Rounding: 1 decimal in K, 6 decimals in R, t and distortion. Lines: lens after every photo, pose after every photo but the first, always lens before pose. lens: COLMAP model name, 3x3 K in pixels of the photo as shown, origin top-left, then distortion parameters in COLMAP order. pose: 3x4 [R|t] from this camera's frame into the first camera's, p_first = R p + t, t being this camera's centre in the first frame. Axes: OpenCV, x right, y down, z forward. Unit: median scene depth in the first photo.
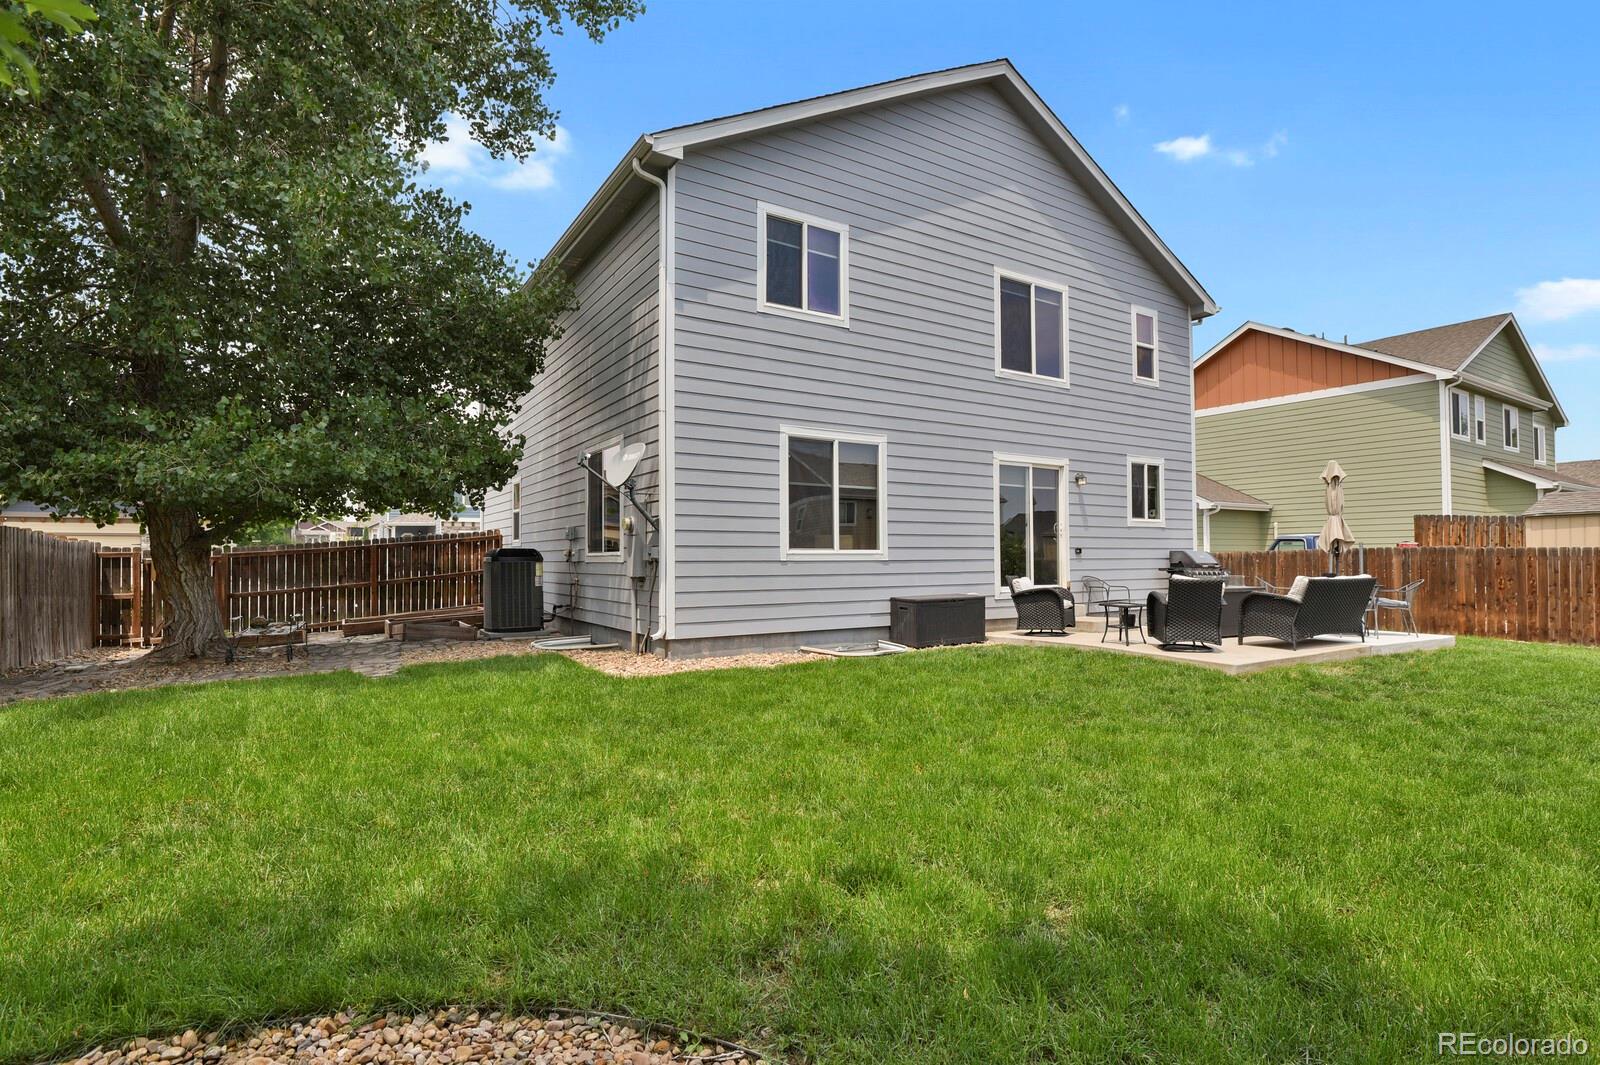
lens RADIAL K [[779.6, 0, 802.7], [0, 779.6, 541.2], [0, 0, 1]] dist [-0.025126, -0.002427]
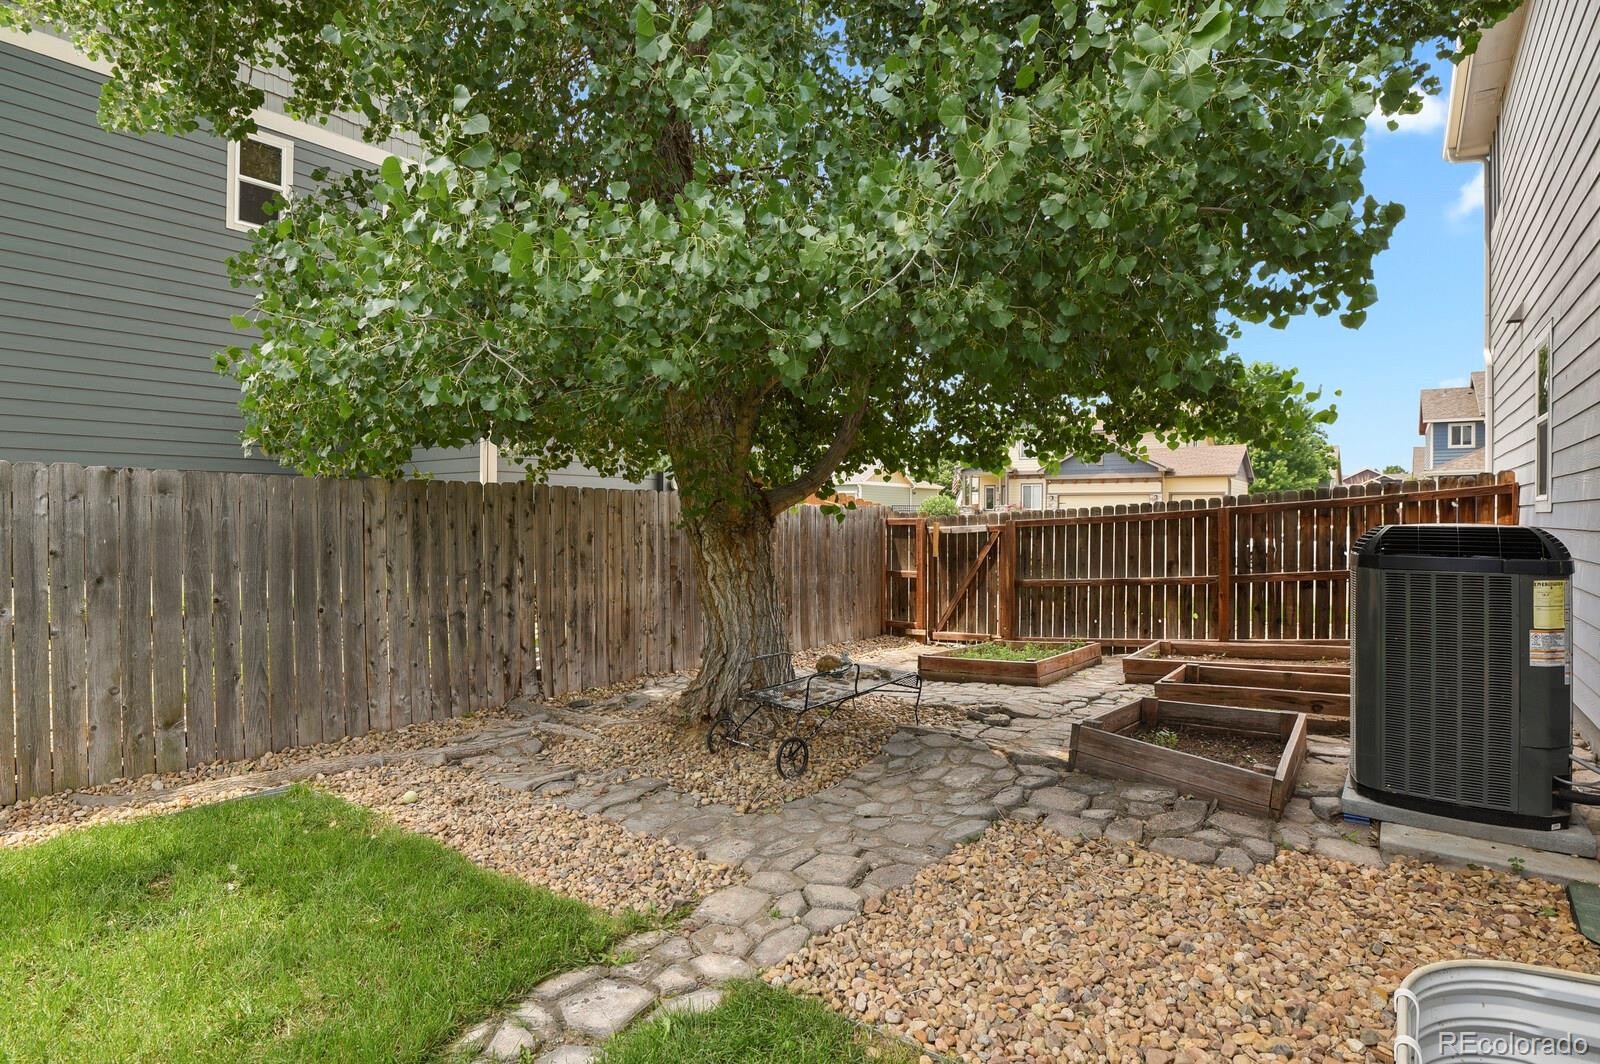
lens RADIAL K [[779.6, 0, 808.2], [0, 779.6, 526.1], [0, 0, 1]] dist [-0.025126, -0.002427]
pose [[0.349746, 0.020367, -0.936623, -0.168880], [0.013727, 0.999545, 0.026861, -0.001808], [0.936744, -0.022252, 0.349308, 0.616654]]
